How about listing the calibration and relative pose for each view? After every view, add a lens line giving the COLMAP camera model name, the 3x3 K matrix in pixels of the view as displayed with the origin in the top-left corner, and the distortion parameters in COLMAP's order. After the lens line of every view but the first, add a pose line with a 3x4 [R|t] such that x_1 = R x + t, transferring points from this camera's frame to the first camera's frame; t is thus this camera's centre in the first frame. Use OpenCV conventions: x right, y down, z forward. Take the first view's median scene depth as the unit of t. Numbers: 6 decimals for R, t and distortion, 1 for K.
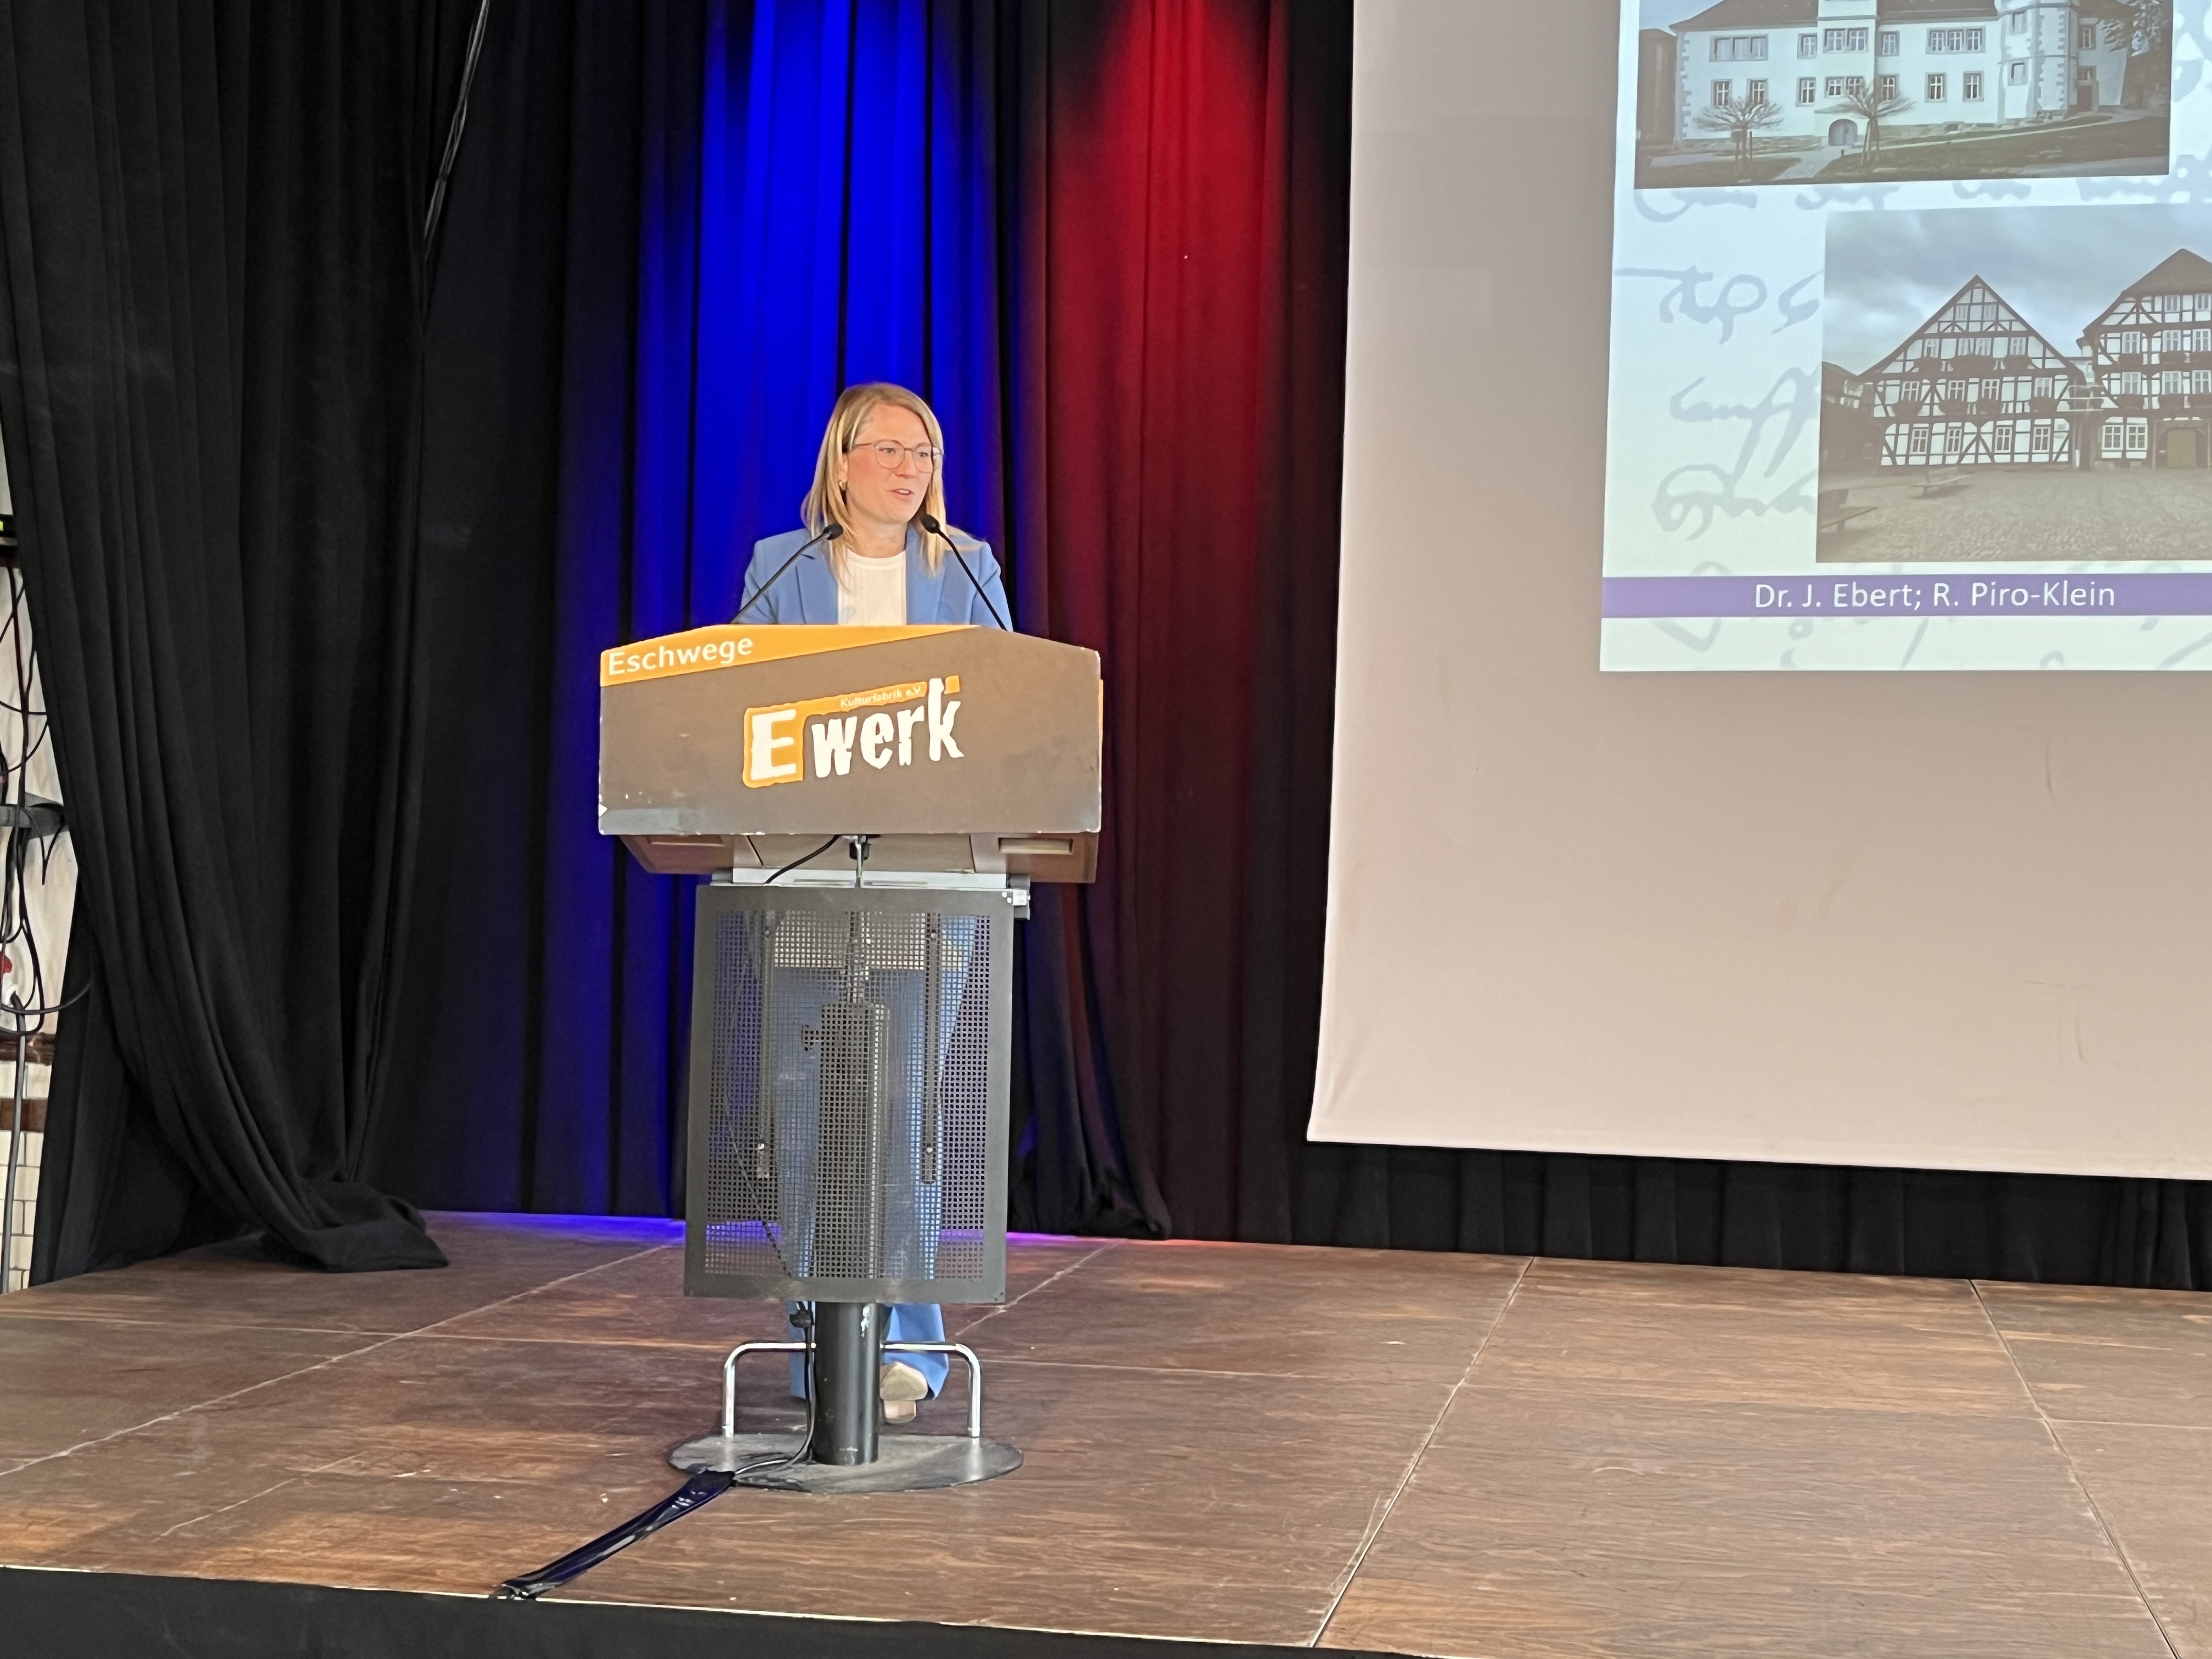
lens RADIAL K [[3230.6, 0, 1103.2], [0, 3230.6, 807.9], [0, 0, 1]] dist [0.048302, 0.000000]
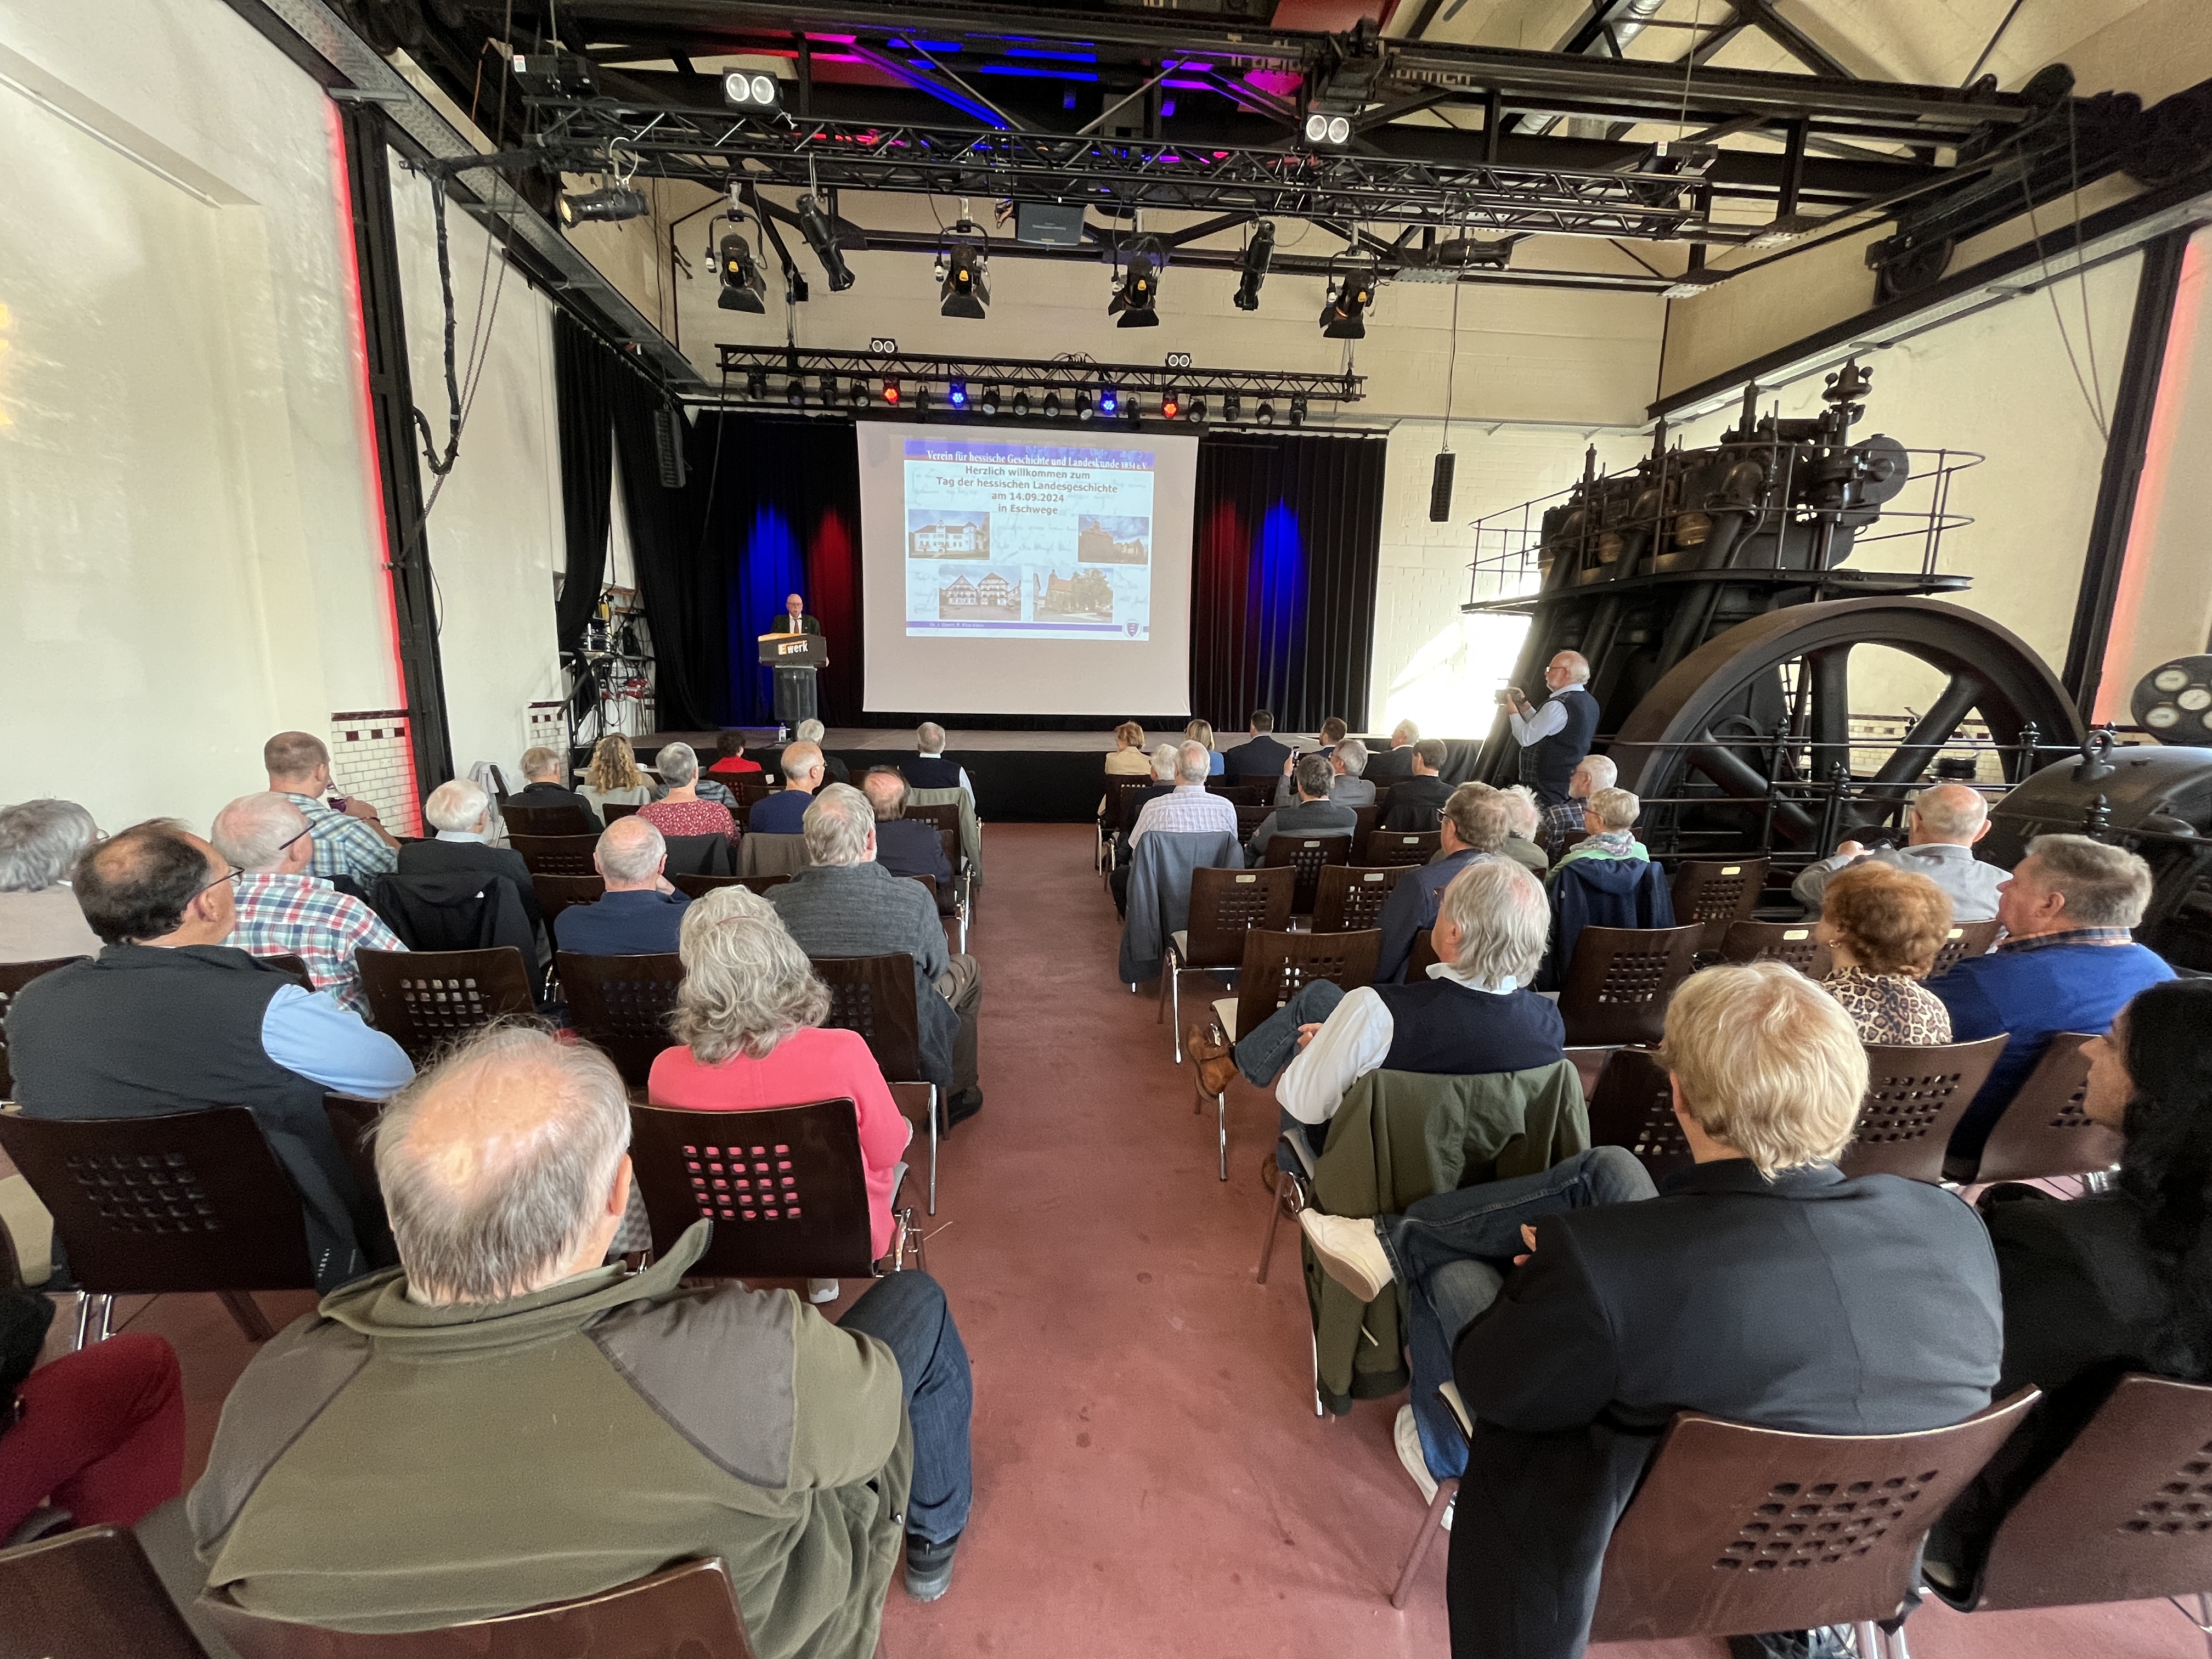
lens RADIAL K [[917.6, 0, 1103.2], [0, 917.6, 838.3], [0, 0, 1]] dist [-0.000664, 0.000045]
pose [[0.958347, -0.052643, 0.280713, -0.002918], [-0.002010, 0.981599, 0.190945, 0.002318], [-0.285599, -0.183555, 0.940606, -0.913002]]
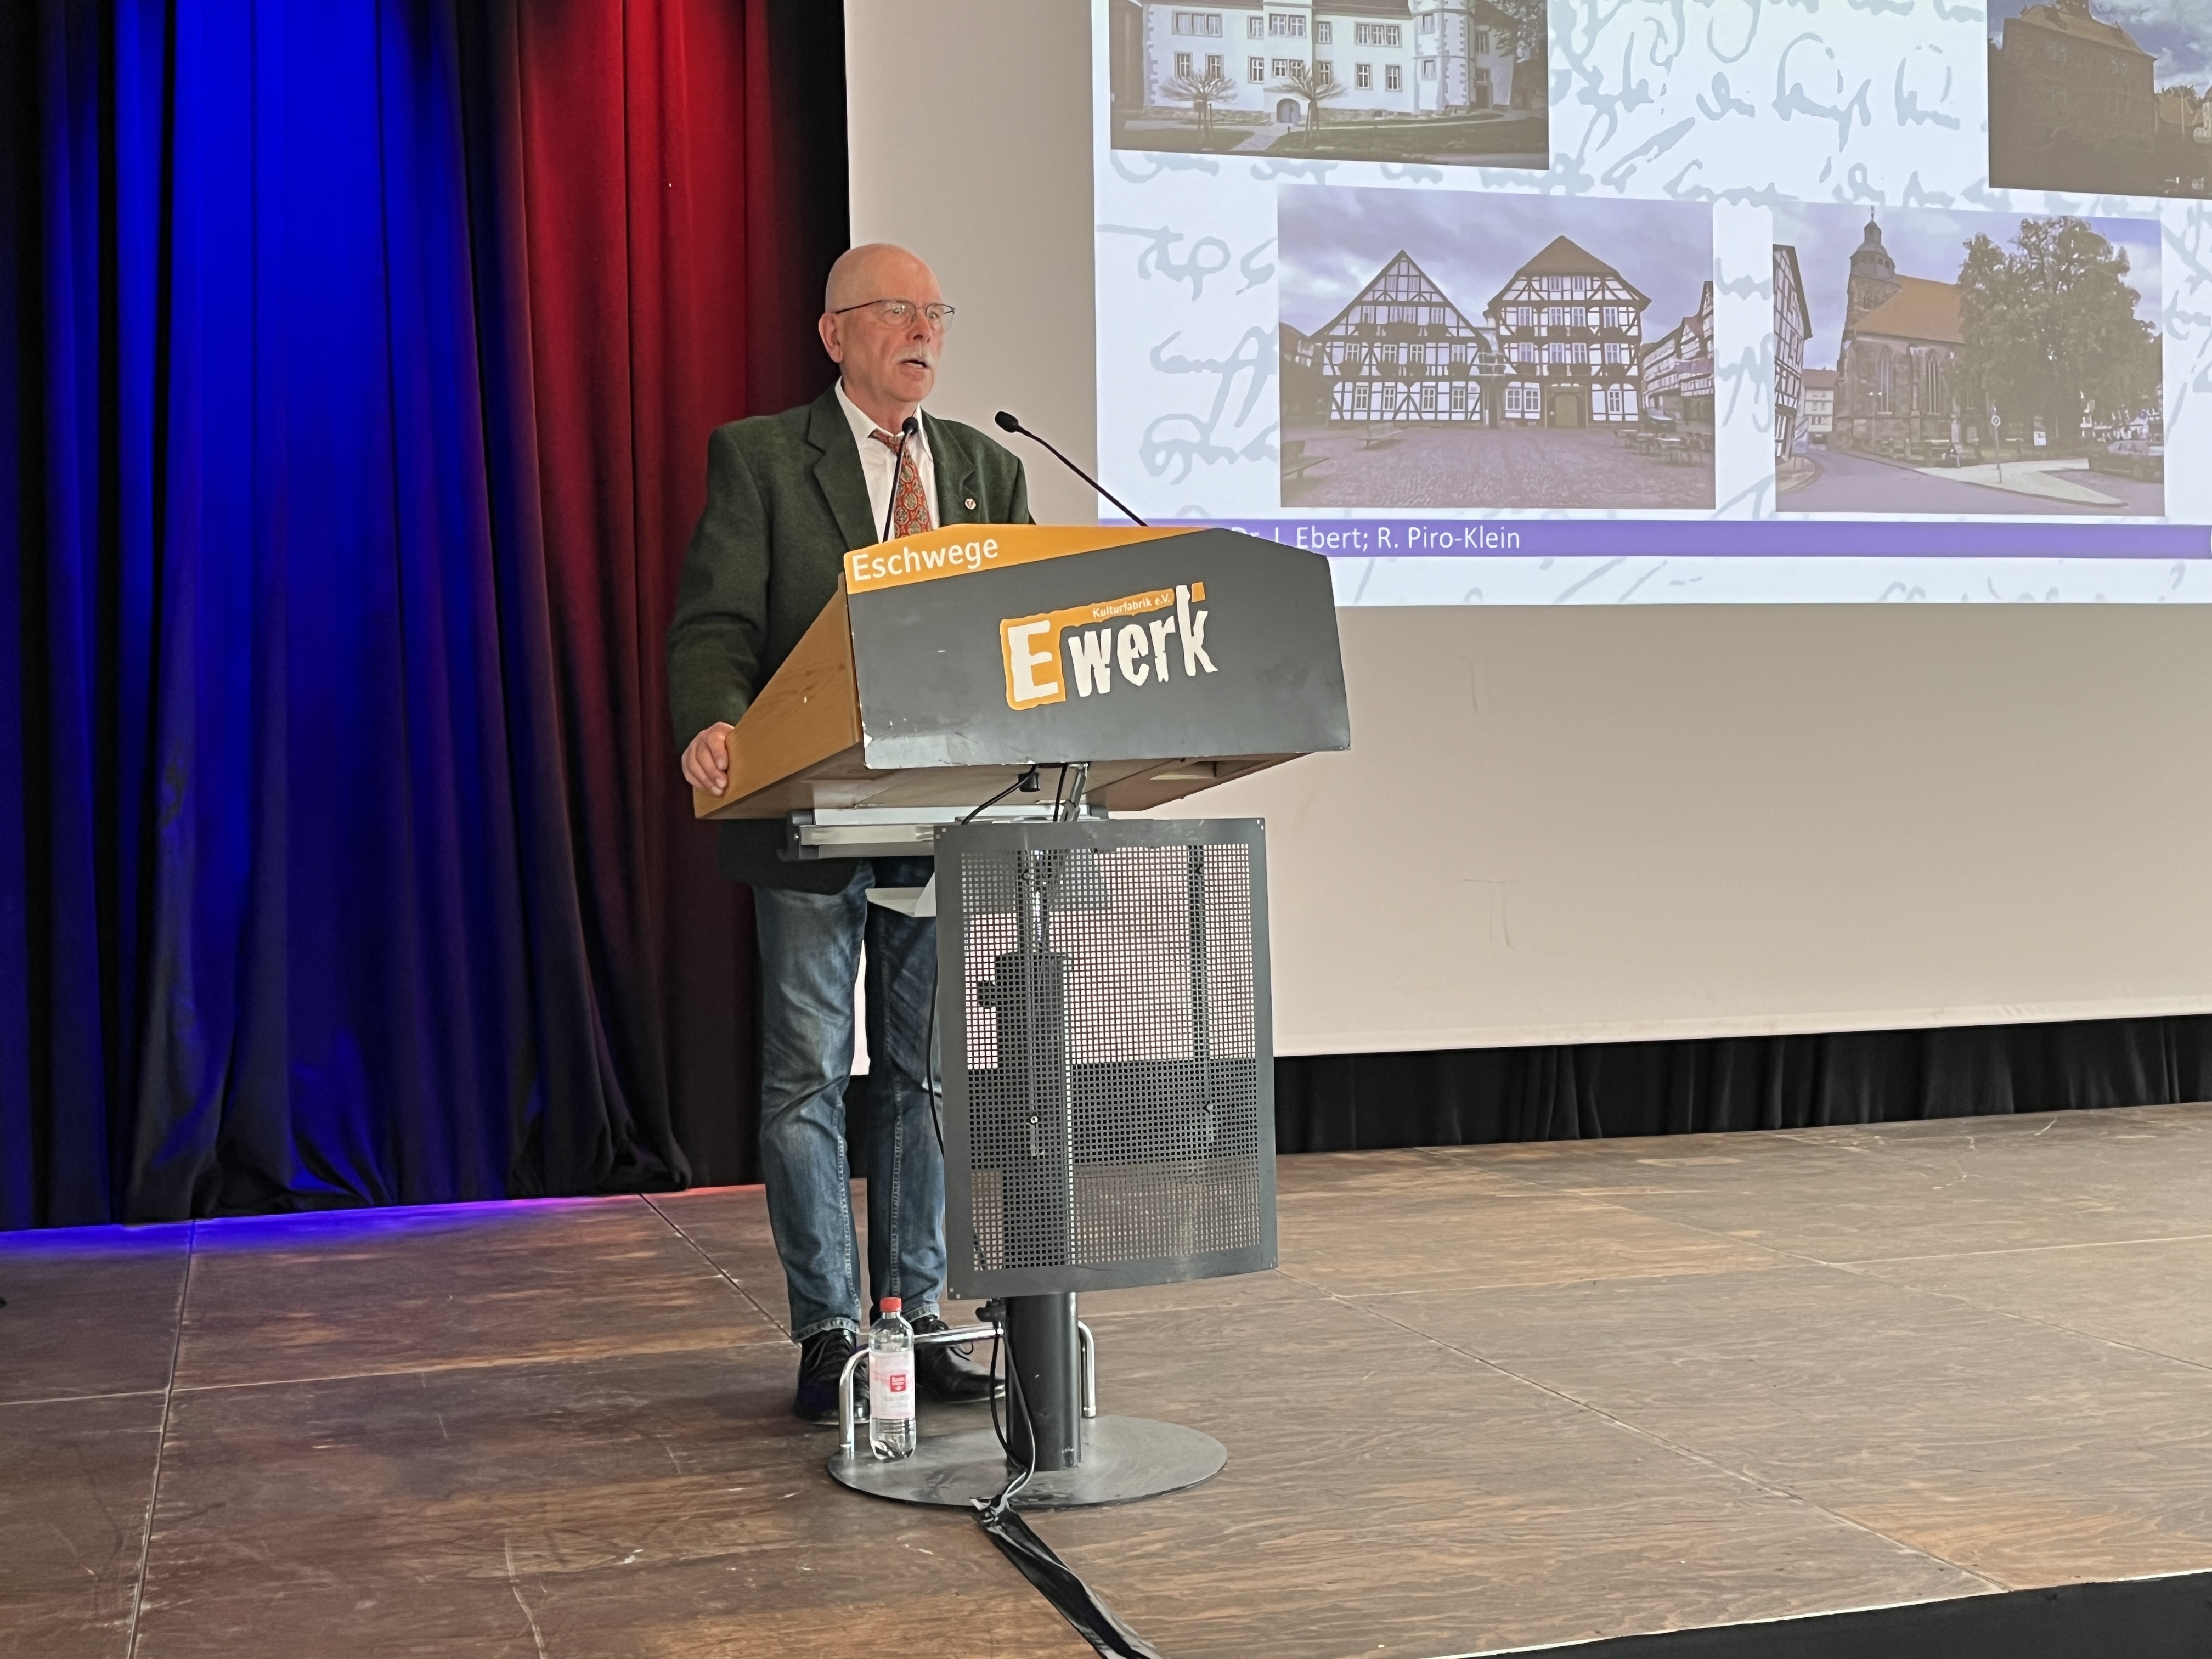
lens RADIAL K [[2757.6, 0, 1071.0], [0, 2757.6, 828.6], [0, 0, 1]] dist [0.042624, 0.000000]
pose [[0.882590, -0.041850, 0.468276, -0.284957], [0.031878, 0.999065, 0.029204, 0.002728], [-0.469061, -0.010847, 0.883099, 0.217022]]
